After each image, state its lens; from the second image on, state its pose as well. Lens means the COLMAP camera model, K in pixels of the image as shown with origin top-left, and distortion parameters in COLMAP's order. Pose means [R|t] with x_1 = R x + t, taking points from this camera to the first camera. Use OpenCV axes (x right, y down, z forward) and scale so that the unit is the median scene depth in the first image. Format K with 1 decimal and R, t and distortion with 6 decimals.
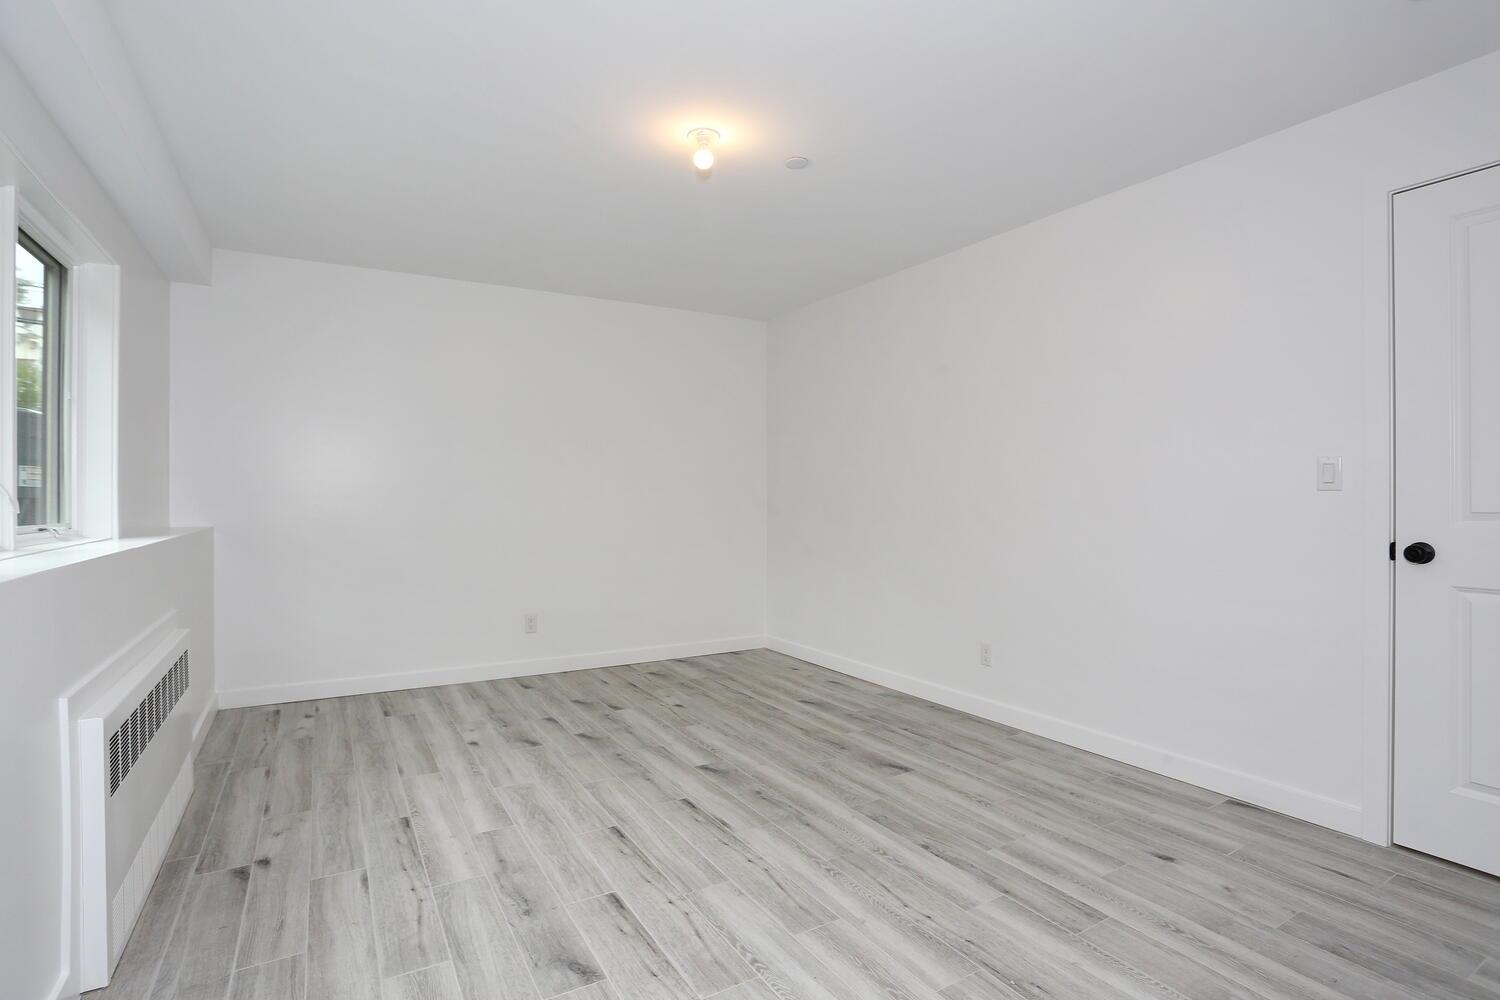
lens RADIAL K [[726.4, 0, 754.1], [0, 726.4, 498.9], [0, 0, 1]] dist [-0.058724, 0.018457]
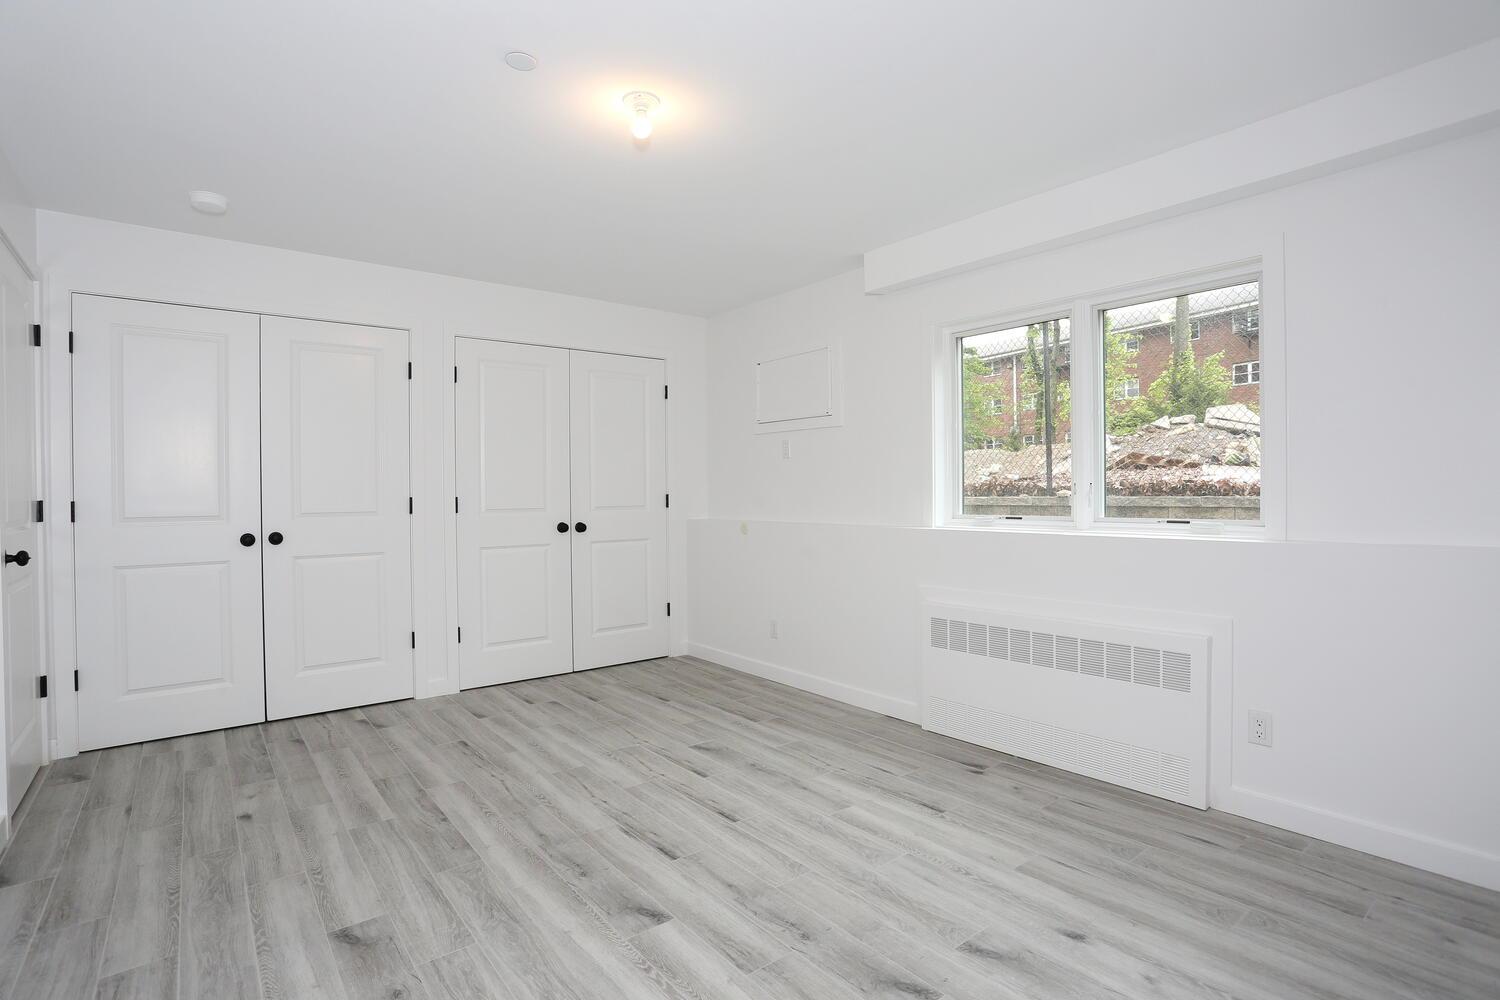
lens RADIAL K [[726.4, 0, 739.5], [0, 726.4, 503.8], [0, 0, 1]] dist [-0.058724, 0.018457]
pose [[-0.993565, 0.011940, -0.112628, -0.087921], [0.010135, 0.999811, 0.016587, -0.016162], [0.112805, 0.015339, -0.993499, 1.936986]]
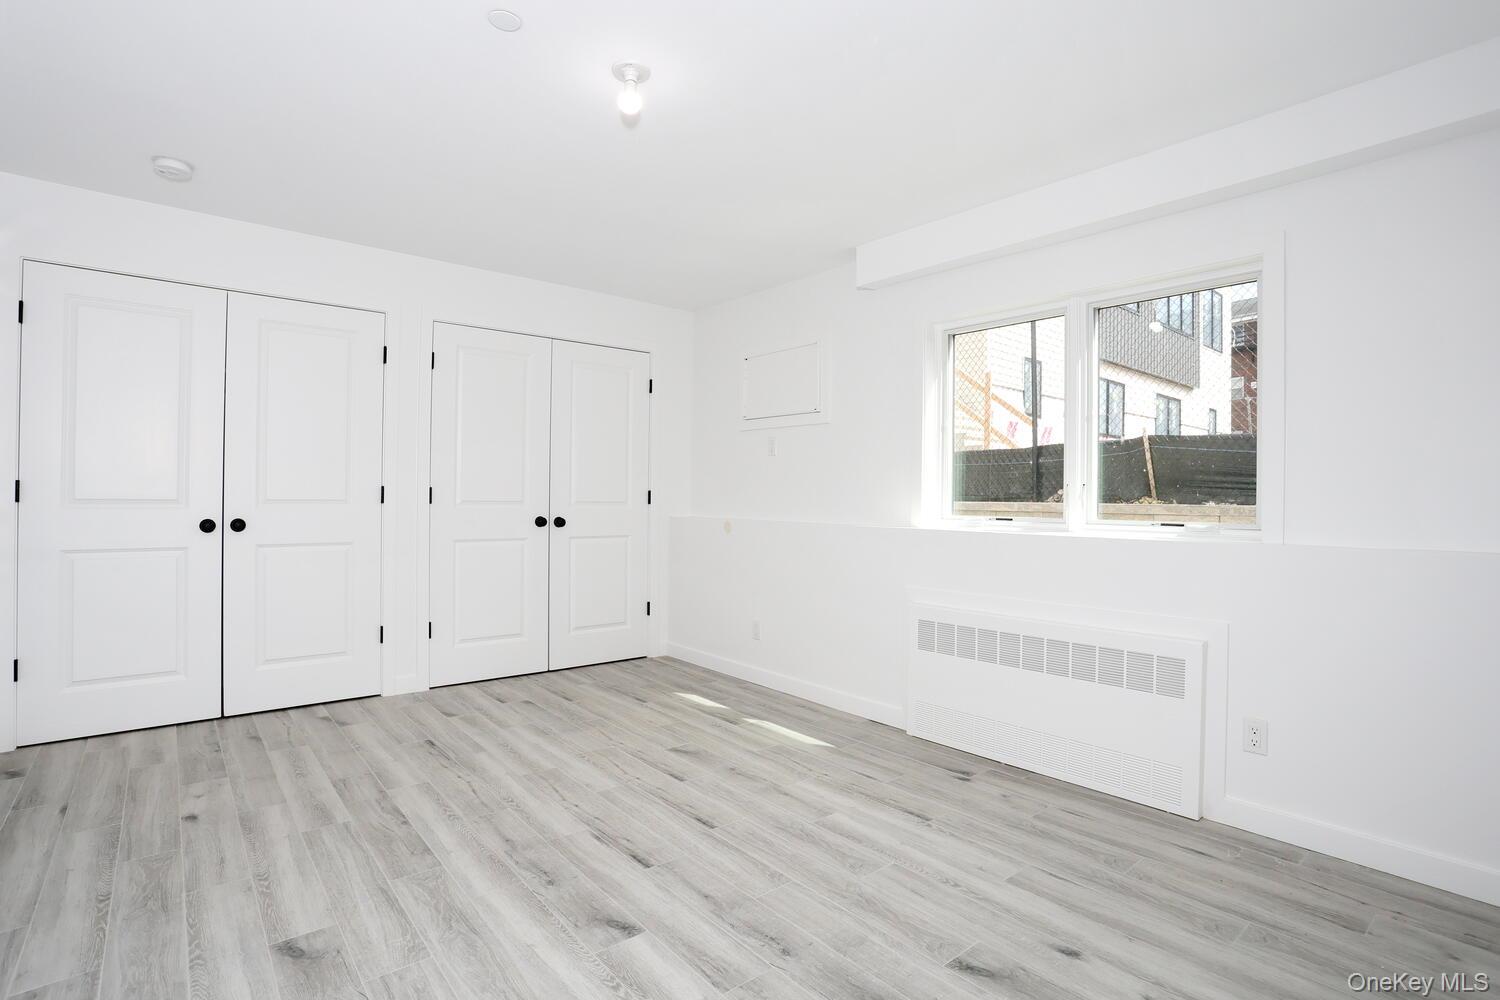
lens RADIAL K [[726.4, 0, 742.8], [0, 726.4, 502.3], [0, 0, 1]] dist [-0.058724, 0.018457]
pose [[-0.990111, -0.009614, -0.139955, -0.091056], [-0.010824, 0.999910, 0.007887, 0.002799], [0.139867, 0.009324, -0.990126, 1.894114]]
